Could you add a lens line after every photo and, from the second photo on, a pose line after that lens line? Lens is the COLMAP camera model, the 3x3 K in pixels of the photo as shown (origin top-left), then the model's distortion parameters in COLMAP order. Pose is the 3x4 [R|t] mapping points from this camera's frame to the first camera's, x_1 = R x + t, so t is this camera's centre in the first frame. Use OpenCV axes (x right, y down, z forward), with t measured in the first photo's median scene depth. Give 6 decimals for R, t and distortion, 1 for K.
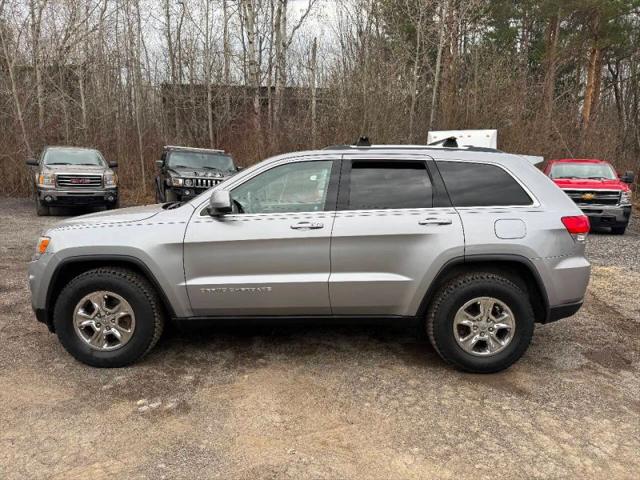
lens RADIAL K [[450.6, 0, 318.6], [0, 450.6, 234.4], [0, 0, 1]] dist [0.031558, -0.036797]
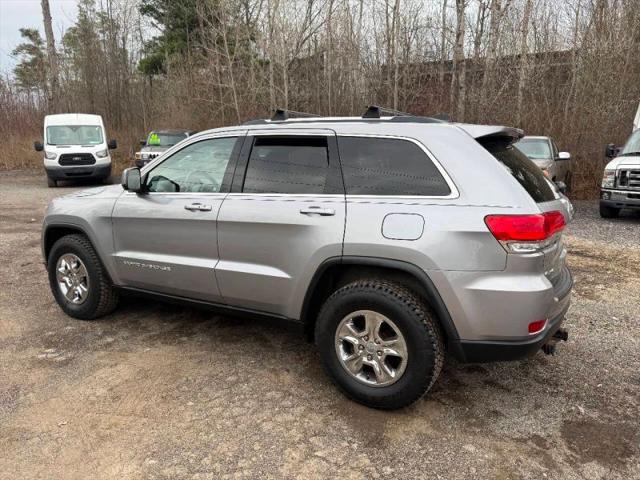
lens RADIAL K [[451.7, 0, 322.7], [0, 451.7, 236.2], [0, 0, 1]] dist [0.022445, -0.025721]
pose [[0.872675, 0.084170, -0.480993, 0.651381], [-0.061672, 0.996142, 0.062425, -0.033739], [0.484392, -0.024813, 0.874499, 0.281475]]
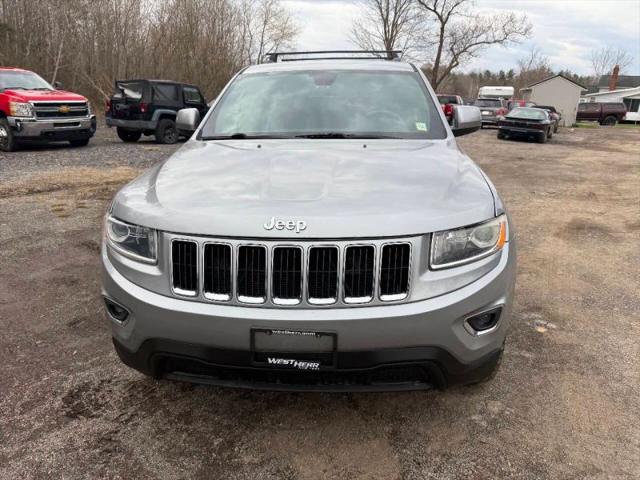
lens RADIAL K [[451.7, 0, 324.9], [0, 451.7, 236.5], [0, 0, 1]] dist [0.022445, -0.025721]
pose [[0.080274, -0.313713, 0.946118, -1.118584], [0.126658, 0.944698, 0.302496, -0.155167], [-0.988693, 0.095551, 0.115569, 1.145511]]
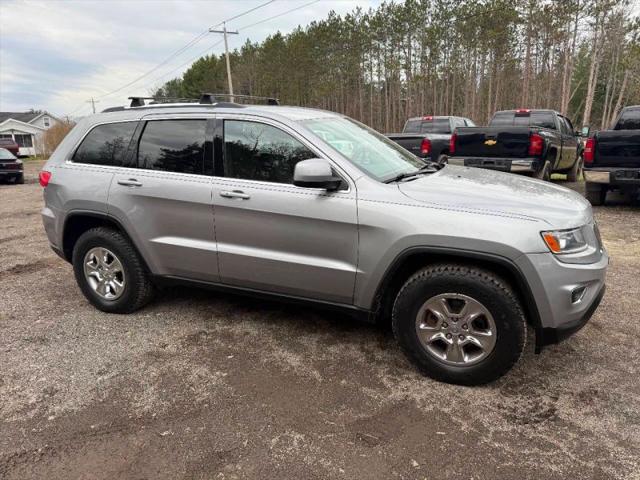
lens RADIAL K [[451.7, 0, 321.5], [0, 451.7, 243.2], [0, 0, 1]] dist [0.022445, -0.025721]
pose [[-0.918493, -0.102592, 0.381898, -0.543539], [0.050598, 0.927330, 0.370809, -0.316300], [-0.392188, 0.359908, -0.846555, 2.228915]]
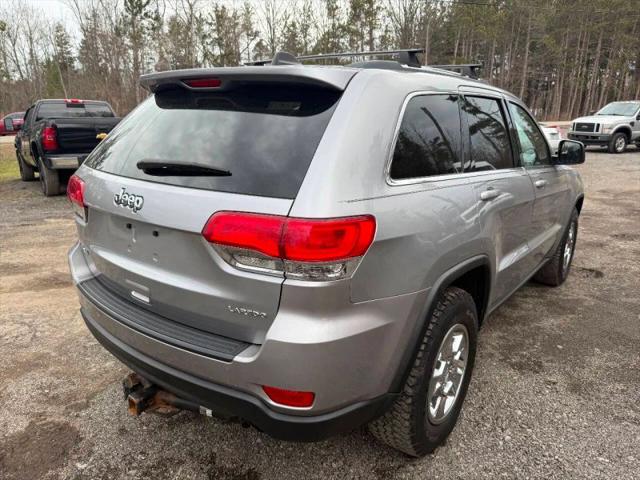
lens RADIAL K [[451.7, 0, 324.0], [0, 451.7, 244.5], [0, 0, 1]] dist [0.022445, -0.025721]
pose [[-0.607720, 0.188796, -0.771384, 0.896660], [-0.122913, 0.937266, 0.326229, -0.198940], [0.784582, 0.293069, -0.546389, 1.674072]]
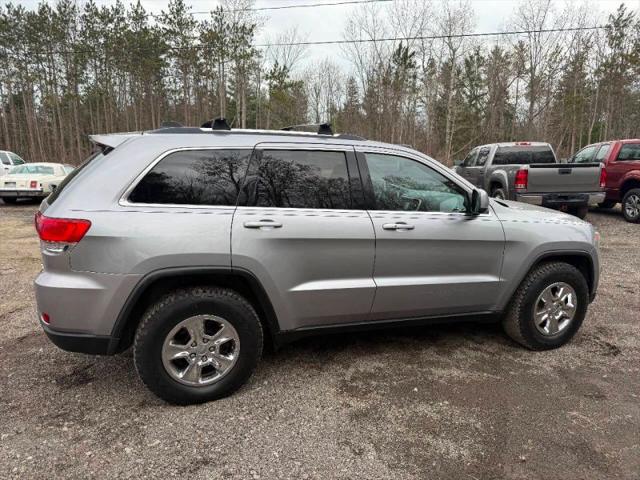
lens RADIAL K [[451.7, 0, 325.0], [0, 451.7, 241.2], [0, 0, 1]] dist [0.022445, -0.025721]
pose [[-0.939199, 0.028208, -0.342213, 0.427553], [-0.082421, 0.948963, 0.304426, -0.316356], [0.333334, 0.314122, -0.888941, 2.263052]]
